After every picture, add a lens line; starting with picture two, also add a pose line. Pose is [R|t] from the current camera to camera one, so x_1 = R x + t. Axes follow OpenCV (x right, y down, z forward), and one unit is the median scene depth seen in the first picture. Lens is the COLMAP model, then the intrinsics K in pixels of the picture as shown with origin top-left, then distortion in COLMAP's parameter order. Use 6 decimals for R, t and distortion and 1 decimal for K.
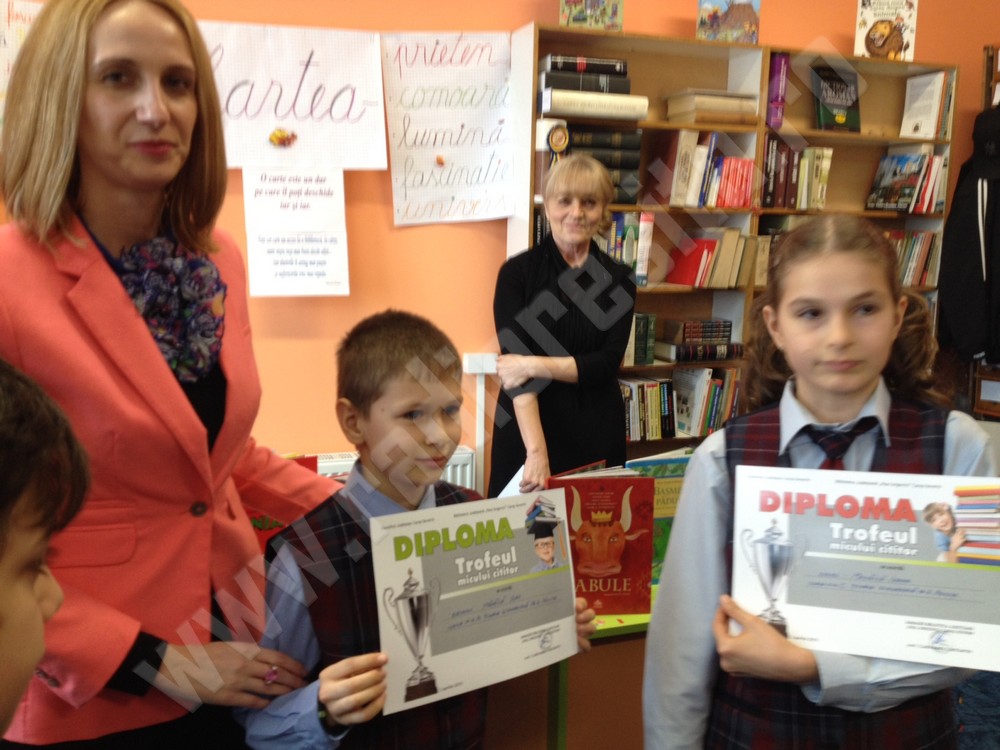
lens RADIAL K [[946.3, 0, 500.0], [0, 946.3, 375.0], [0, 0, 1]] dist [0.163325, -0.354523]
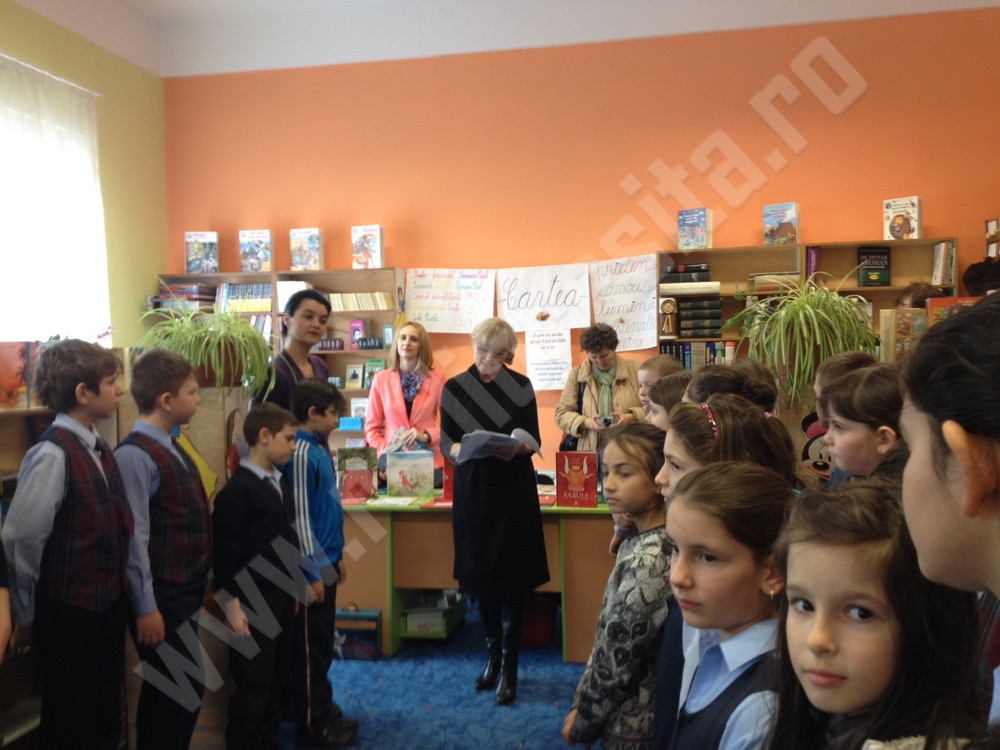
lens RADIAL K [[946.3, 0, 500.0], [0, 946.3, 375.0], [0, 0, 1]] dist [0.163325, -0.354523]
pose [[0.852678, -0.027372, -0.521719, 0.768384], [-0.033678, 0.993670, -0.107175, 0.107851], [0.521350, 0.108956, 0.846359, -0.794656]]
